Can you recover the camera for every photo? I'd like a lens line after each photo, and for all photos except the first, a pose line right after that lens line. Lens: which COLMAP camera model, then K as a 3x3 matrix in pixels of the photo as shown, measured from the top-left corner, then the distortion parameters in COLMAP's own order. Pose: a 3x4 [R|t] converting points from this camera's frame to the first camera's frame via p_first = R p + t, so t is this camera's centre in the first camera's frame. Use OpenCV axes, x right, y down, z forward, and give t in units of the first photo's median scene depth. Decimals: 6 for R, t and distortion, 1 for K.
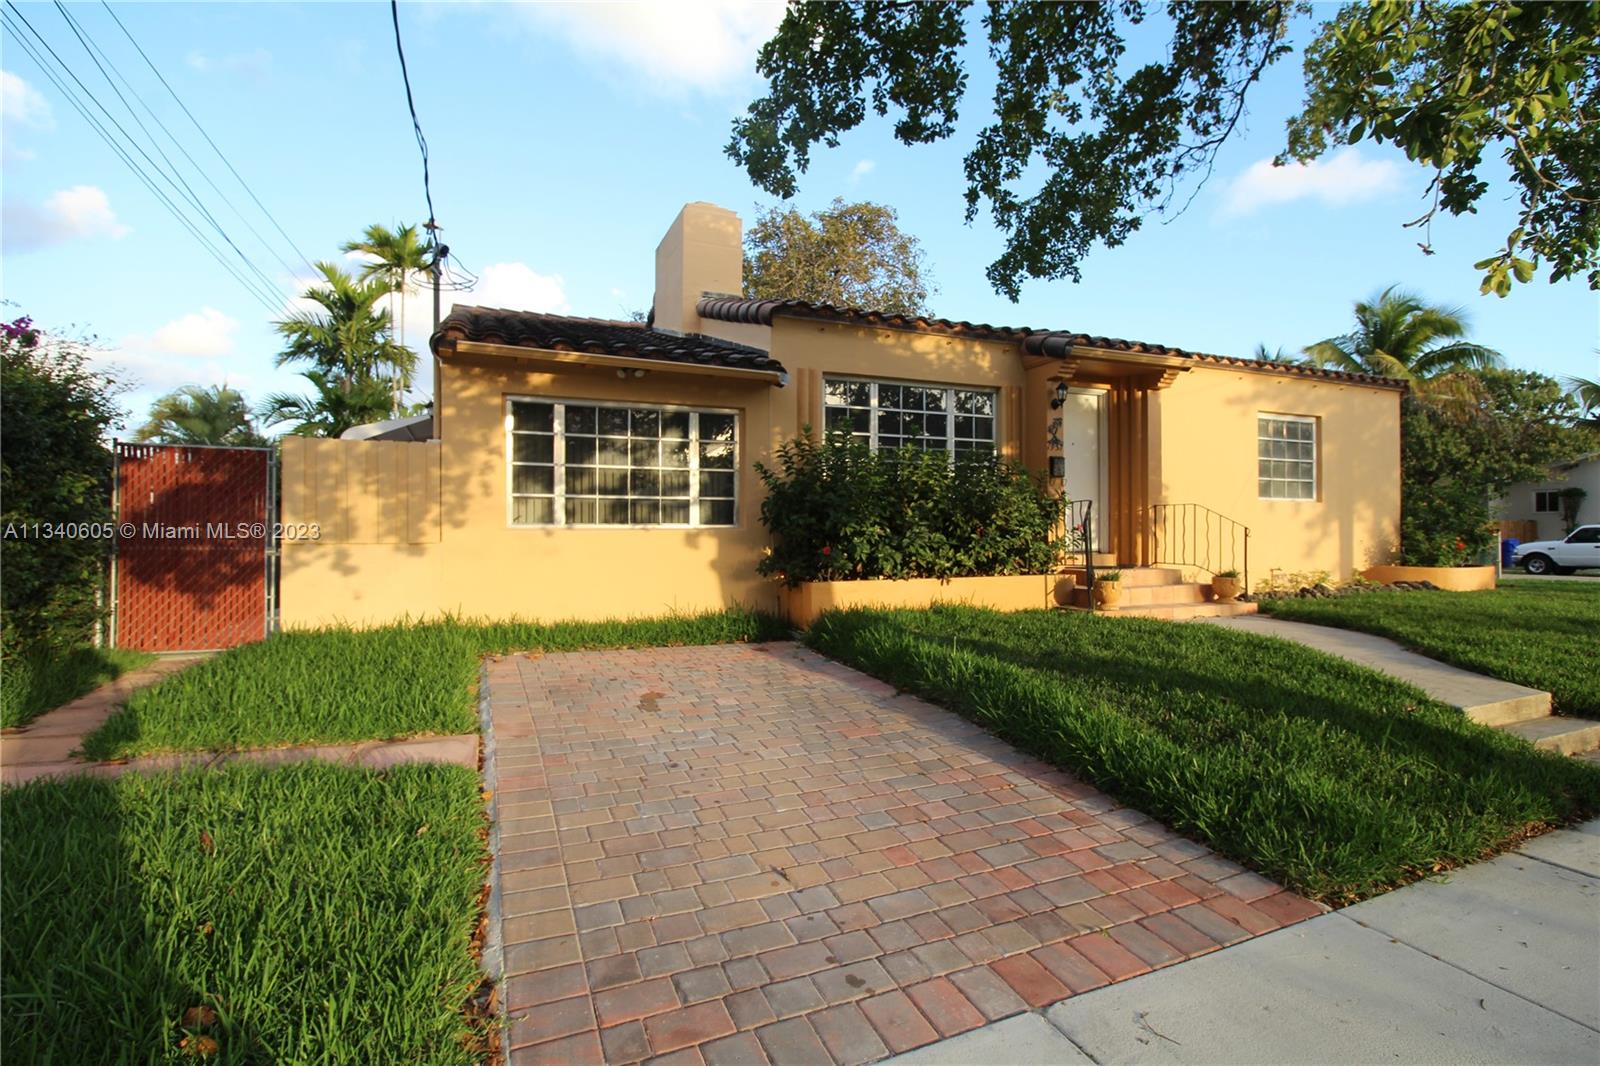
lens RADIAL K [[806.3, 0, 800.0], [0, 806.3, 533.0], [0, 0, 1]] dist [0.000819, 0.000294]
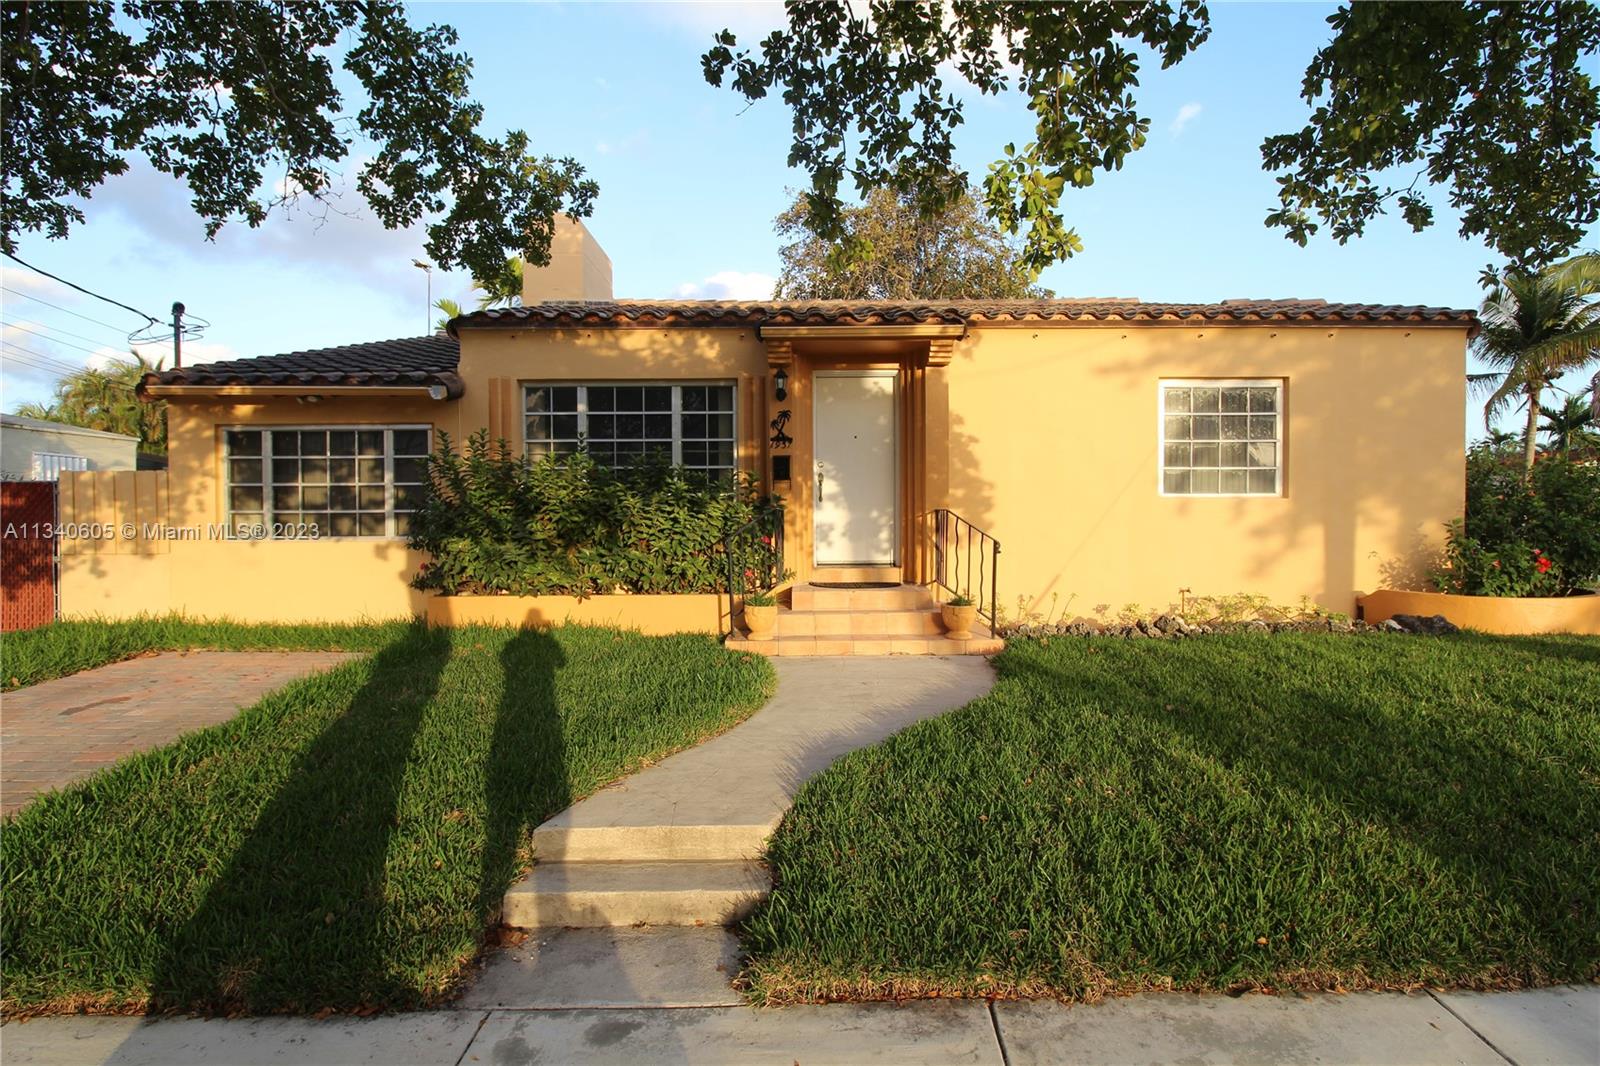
lens RADIAL K [[806.3, 0, 800.0], [0, 806.3, 533.0], [0, 0, 1]] dist [0.000819, 0.000294]
pose [[0.907174, 0.004247, -0.420735, 0.763656], [0.001798, 0.999901, 0.013970, -0.026624], [0.420752, -0.013429, 0.907076, 0.248326]]
